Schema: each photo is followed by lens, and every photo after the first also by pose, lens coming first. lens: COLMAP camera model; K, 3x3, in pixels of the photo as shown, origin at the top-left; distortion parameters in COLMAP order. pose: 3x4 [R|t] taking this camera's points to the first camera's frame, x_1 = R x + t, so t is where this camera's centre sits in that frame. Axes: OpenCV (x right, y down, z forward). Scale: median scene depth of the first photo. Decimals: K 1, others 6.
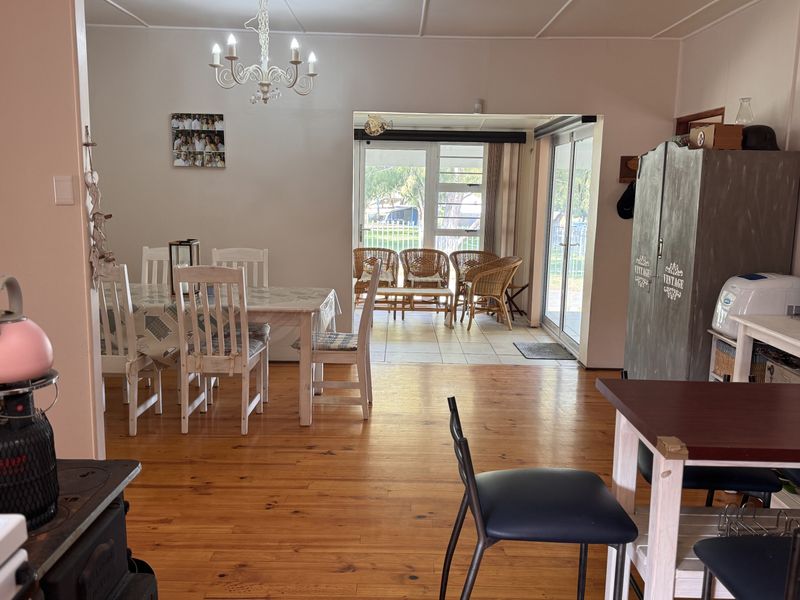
lens RADIAL K [[713.7, 0, 396.2], [0, 713.7, 301.4], [0, 0, 1]] dist [0.054971, -0.073056]
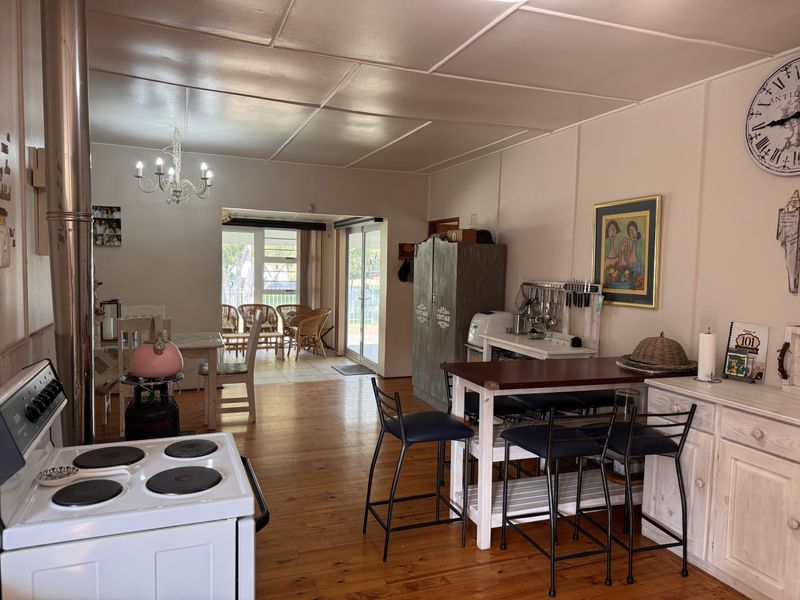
lens RADIAL K [[569.5, 0, 400.8], [0, 569.5, 302.0], [0, 0, 1]] dist [-0.002141, -0.005769]
pose [[0.925871, -0.022584, 0.377164, -0.159340], [0.052284, 0.996267, -0.068692, 0.016529], [-0.374204, 0.083319, 0.923596, -0.159707]]
